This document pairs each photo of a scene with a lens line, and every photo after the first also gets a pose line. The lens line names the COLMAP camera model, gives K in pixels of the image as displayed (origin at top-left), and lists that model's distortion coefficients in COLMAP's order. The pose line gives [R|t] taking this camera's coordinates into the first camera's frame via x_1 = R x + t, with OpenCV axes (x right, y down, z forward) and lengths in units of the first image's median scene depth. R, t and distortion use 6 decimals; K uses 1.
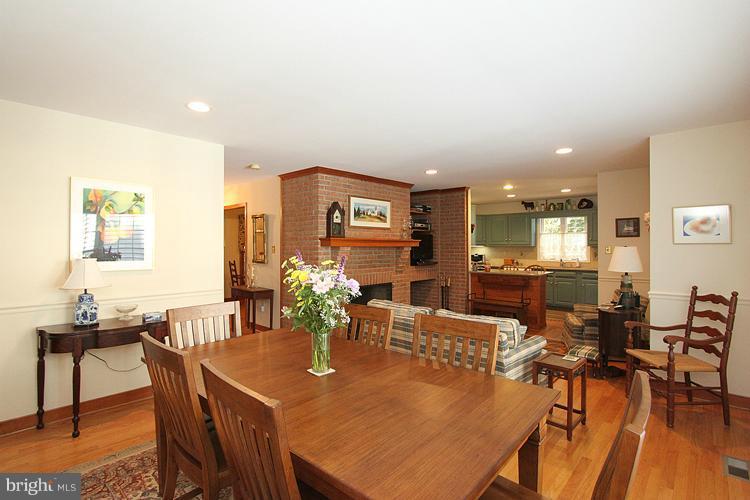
lens RADIAL K [[356.2, 0, 355.3], [0, 356.2, 246.4], [0, 0, 1]] dist [-0.004477, -0.000728]
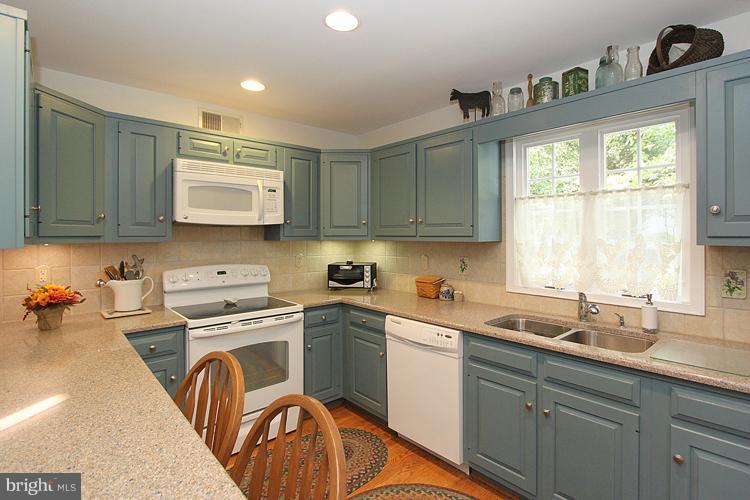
lens RADIAL K [[379.1, 0, 368.5], [0, 379.1, 236.1], [0, 0, 1]] dist [-0.013698, -0.001449]
pose [[0.997040, -0.005167, -0.076712, 0.606459], [0.005282, 0.999985, 0.001286, -0.008467], [0.076704, -0.001687, 0.997052, 0.972826]]
